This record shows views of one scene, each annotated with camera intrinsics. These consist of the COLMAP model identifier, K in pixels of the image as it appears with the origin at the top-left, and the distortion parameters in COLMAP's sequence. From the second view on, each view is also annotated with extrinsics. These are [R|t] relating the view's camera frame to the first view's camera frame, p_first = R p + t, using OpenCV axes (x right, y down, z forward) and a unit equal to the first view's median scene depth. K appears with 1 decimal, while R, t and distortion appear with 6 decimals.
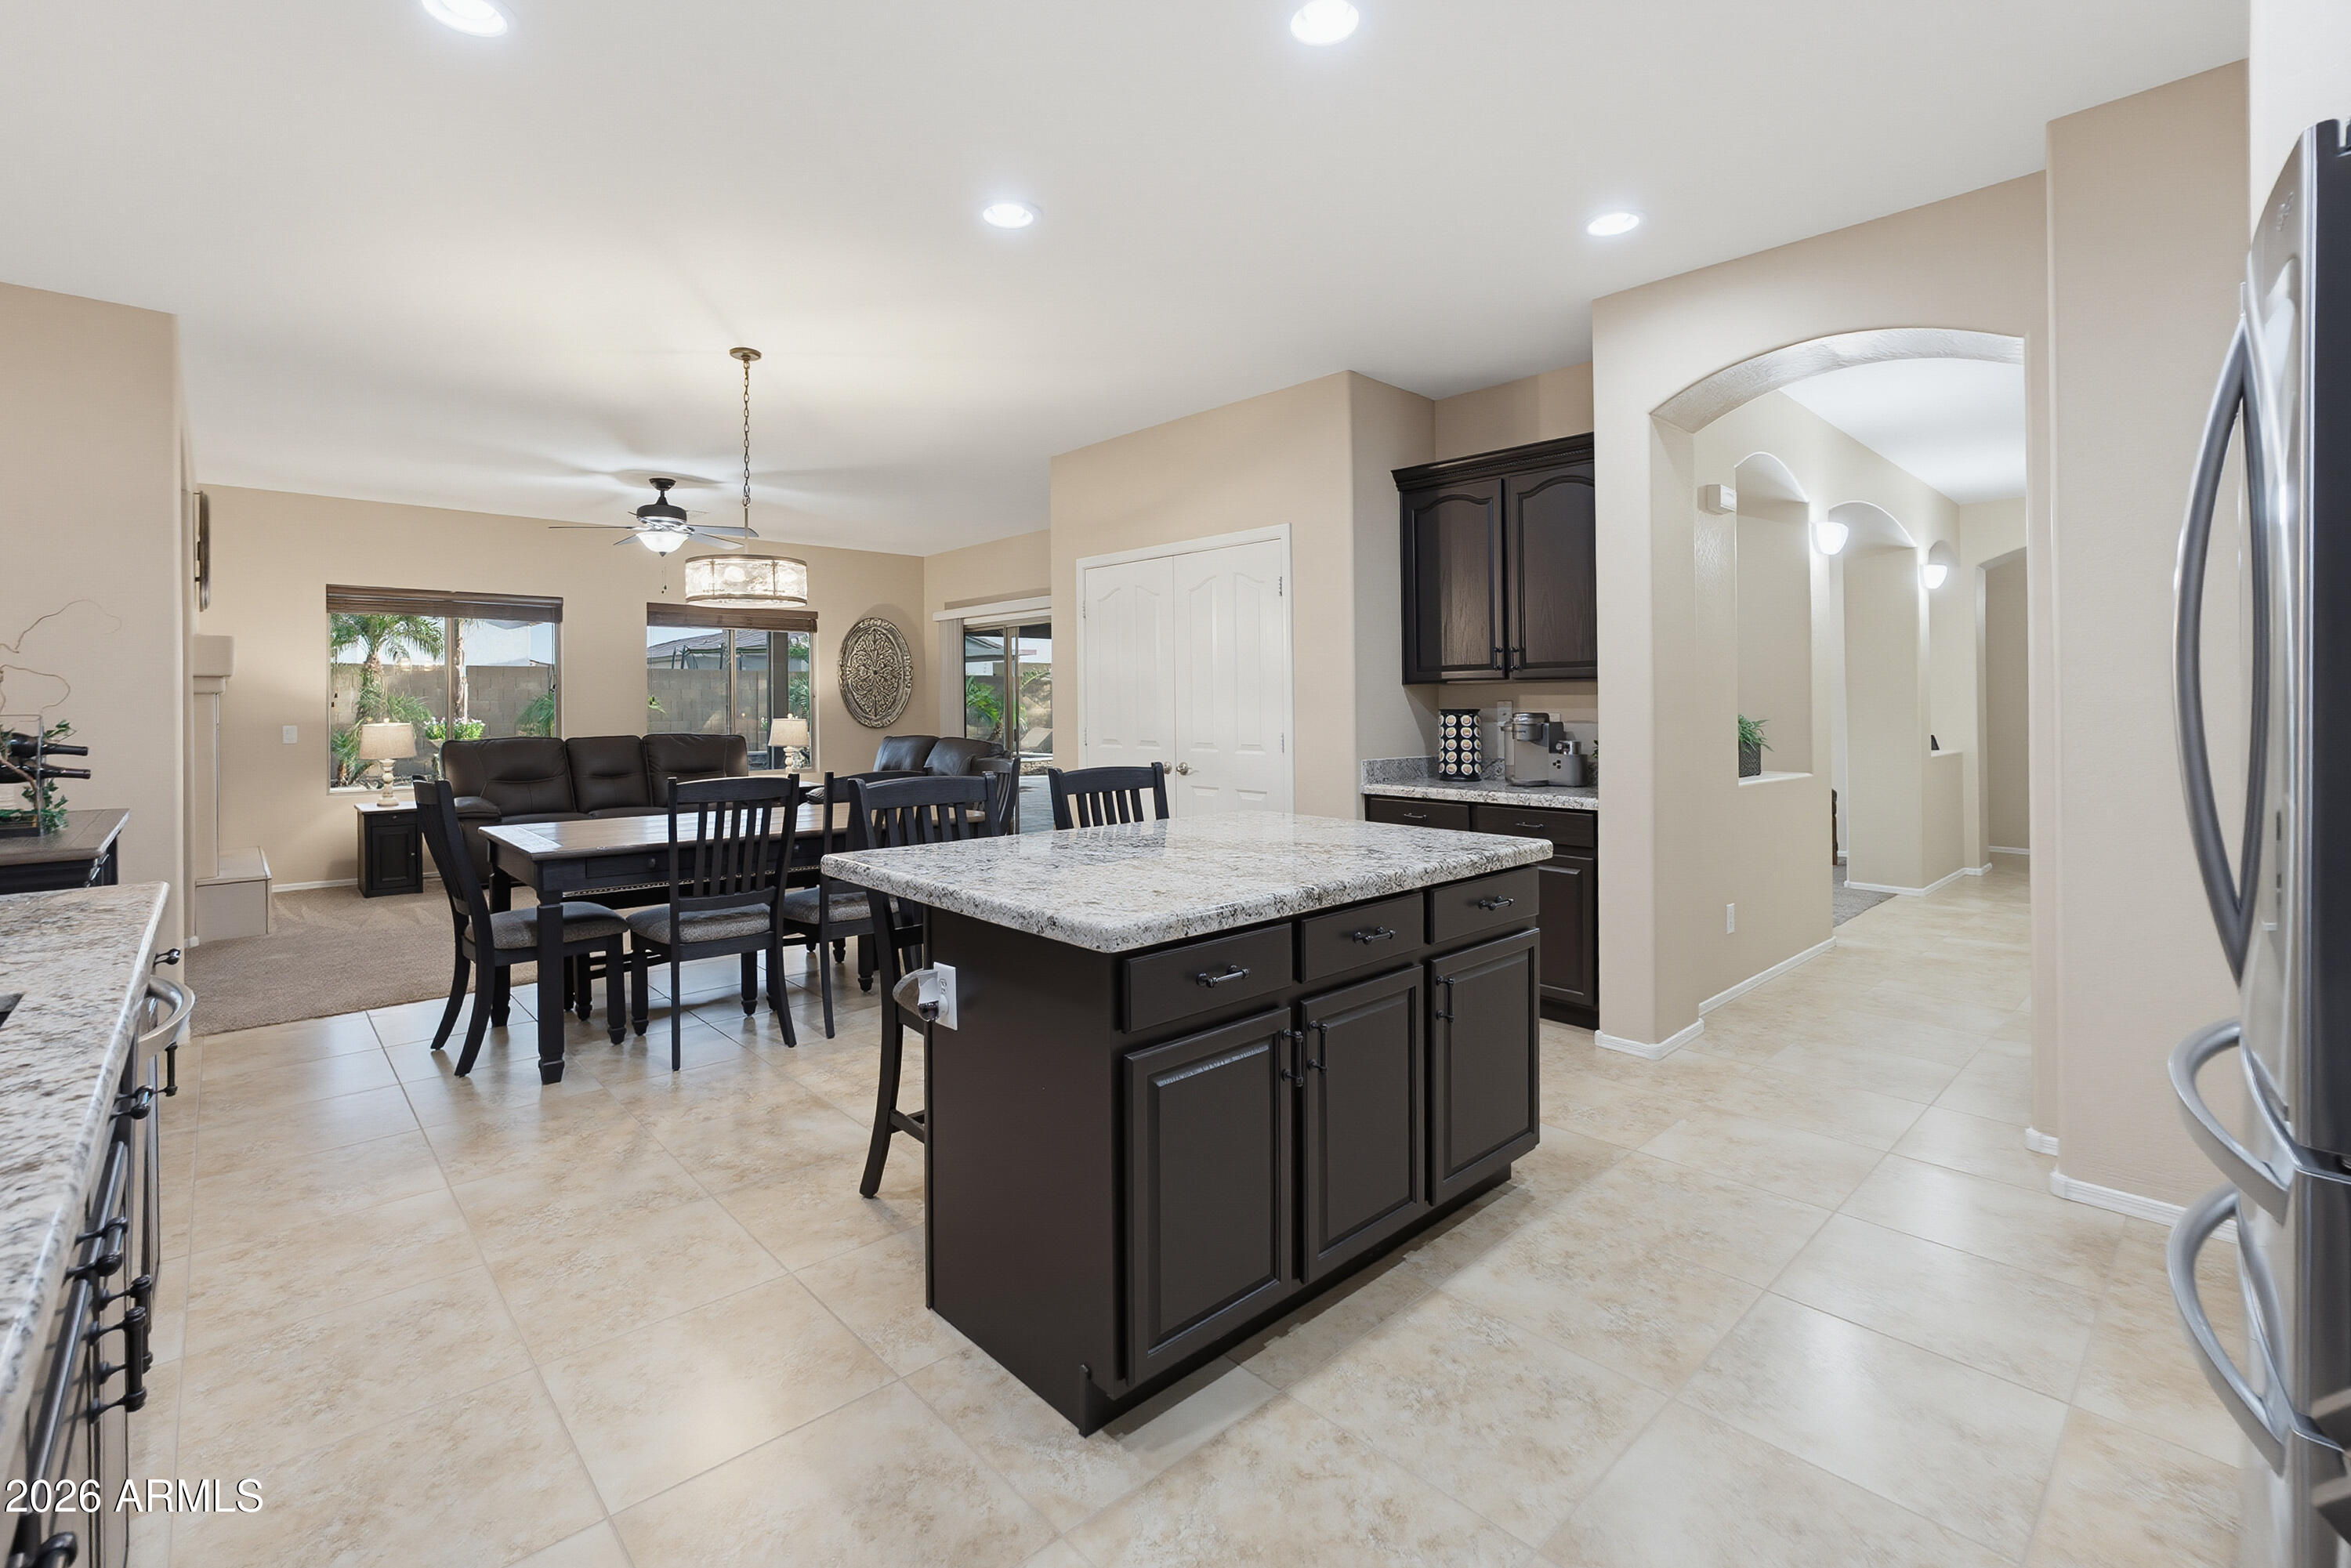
lens RADIAL K [[1050.0, 0, 1197.2], [0, 1050.0, 714.9], [0, 0, 1]] dist [-0.024672, 0.006818]
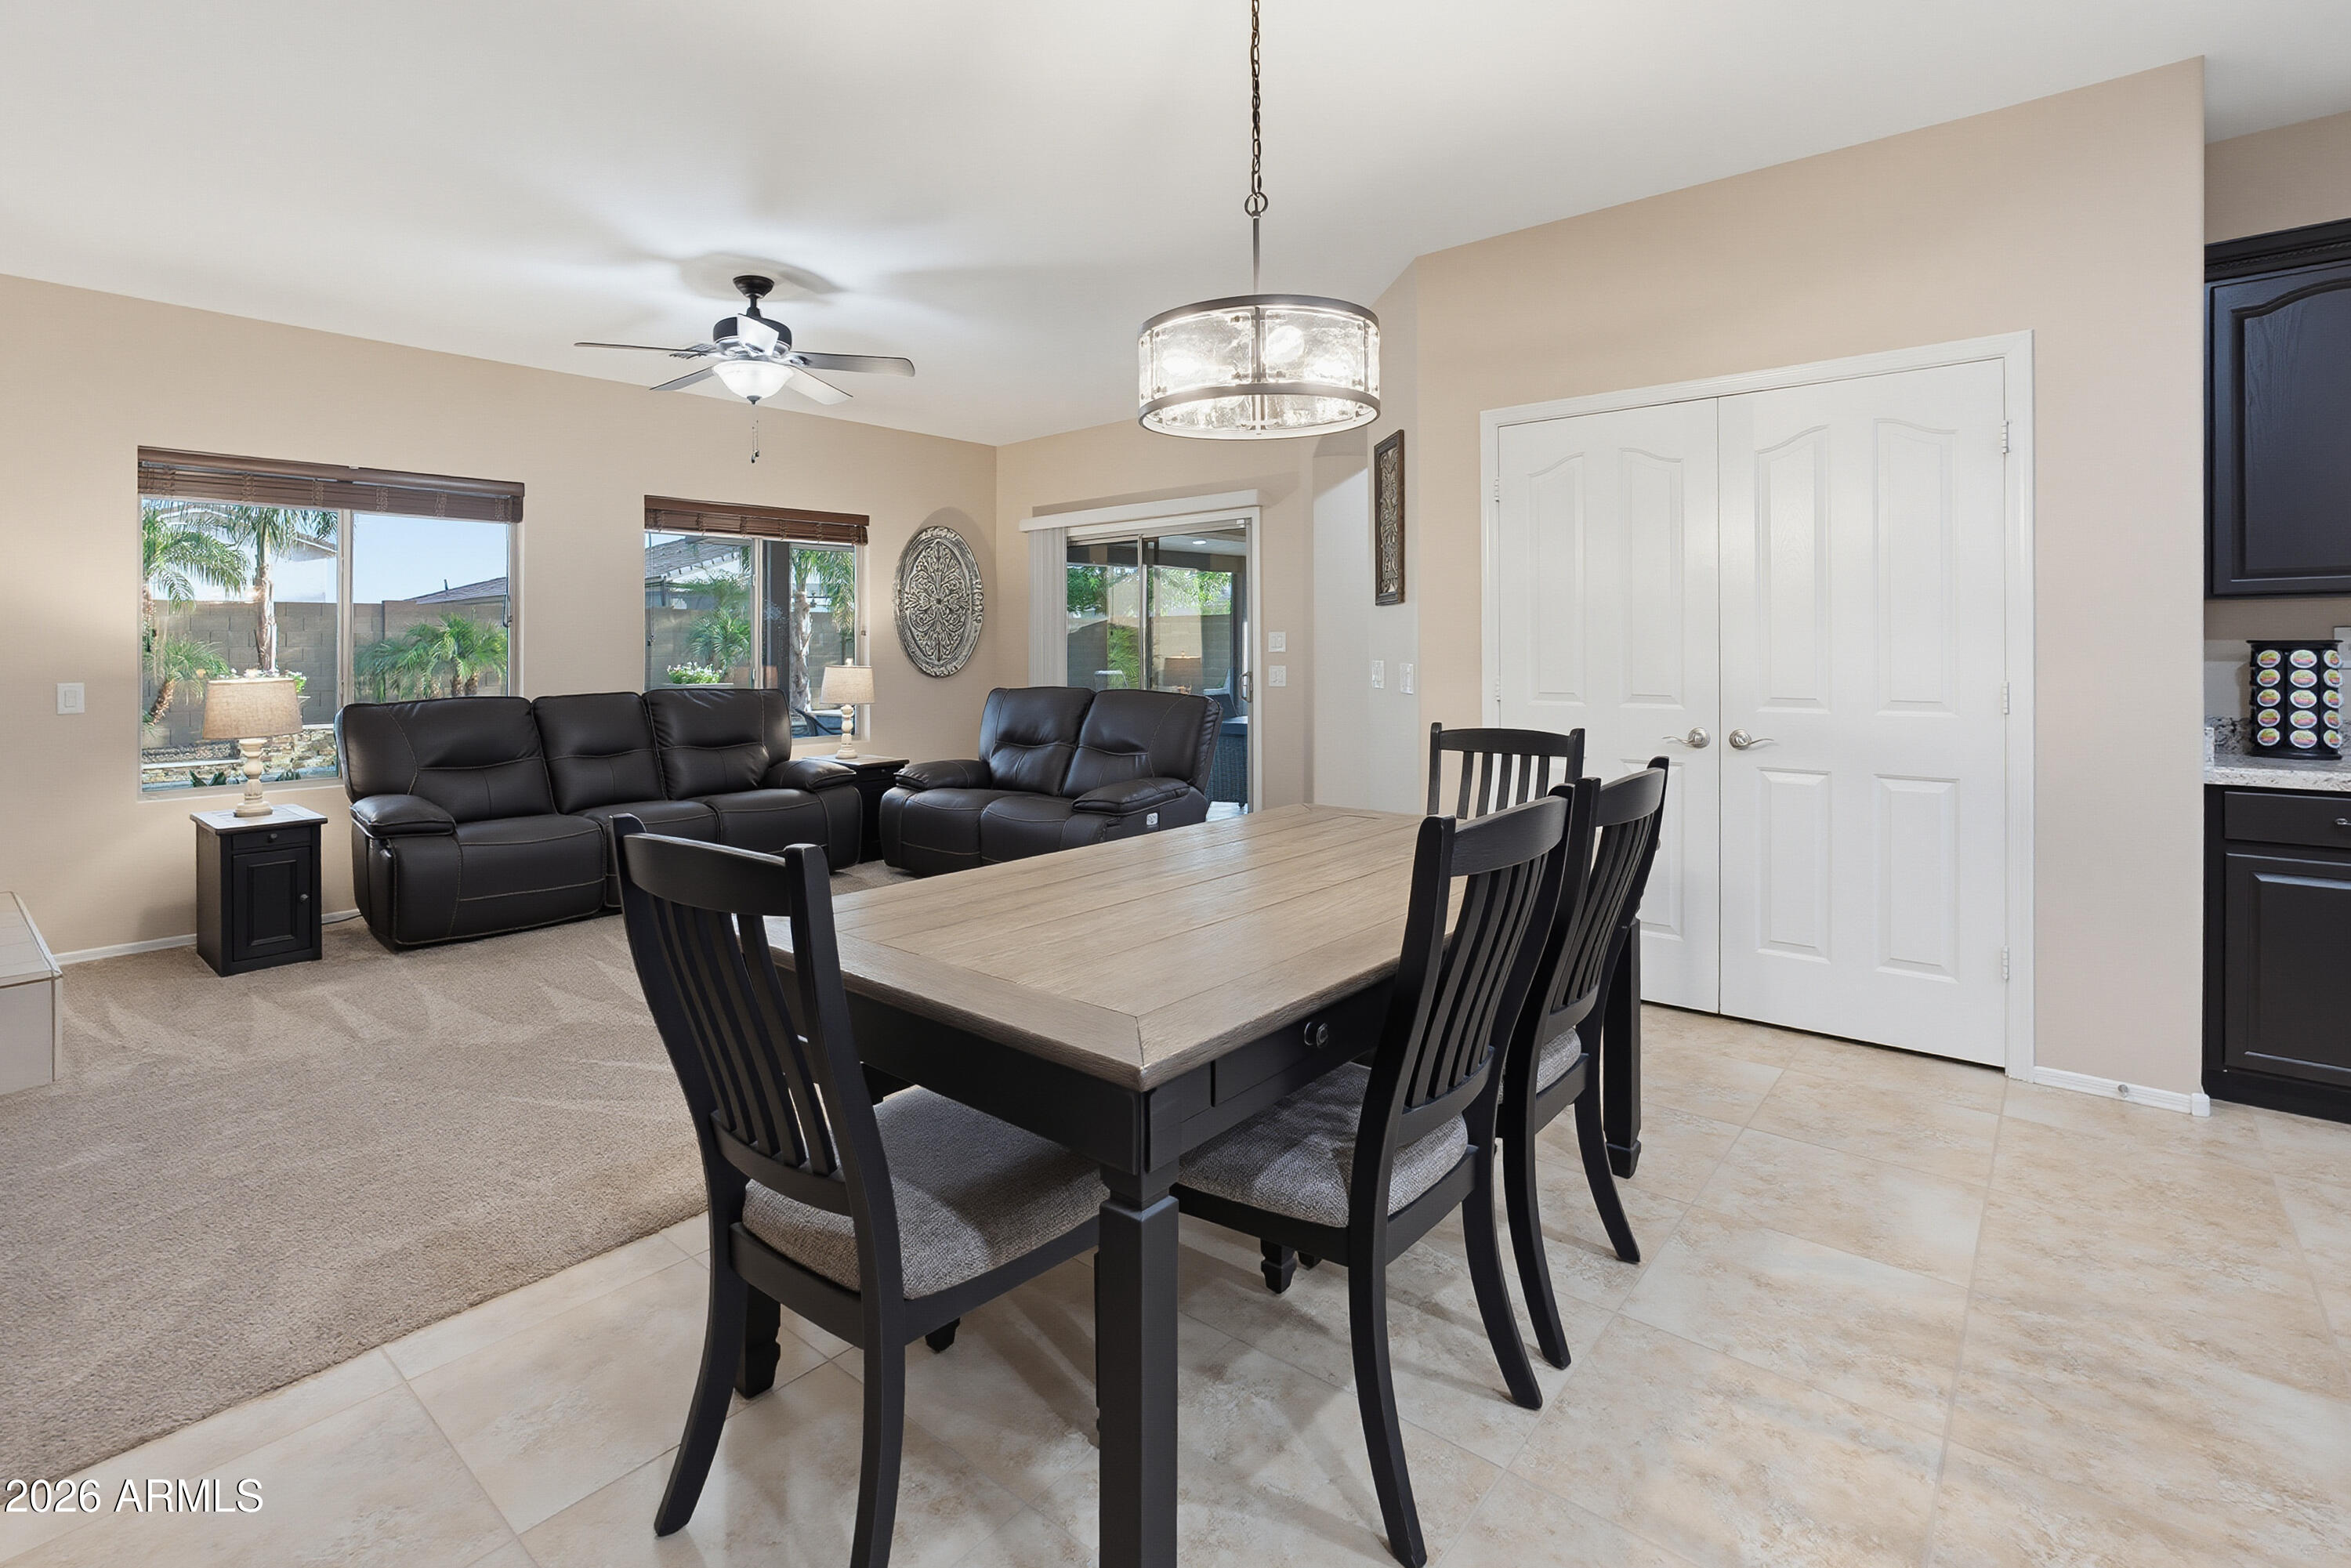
lens RADIAL K [[1075.0, 0, 1196.4], [0, 1075.0, 655.8], [0, 0, 1]] dist [-0.024668, 0.005135]
pose [[0.990699, -0.005558, 0.135956, -0.305874], [0.006007, 0.999978, -0.002894, 0.000814], [-0.135937, 0.003683, 0.990711, 0.303228]]
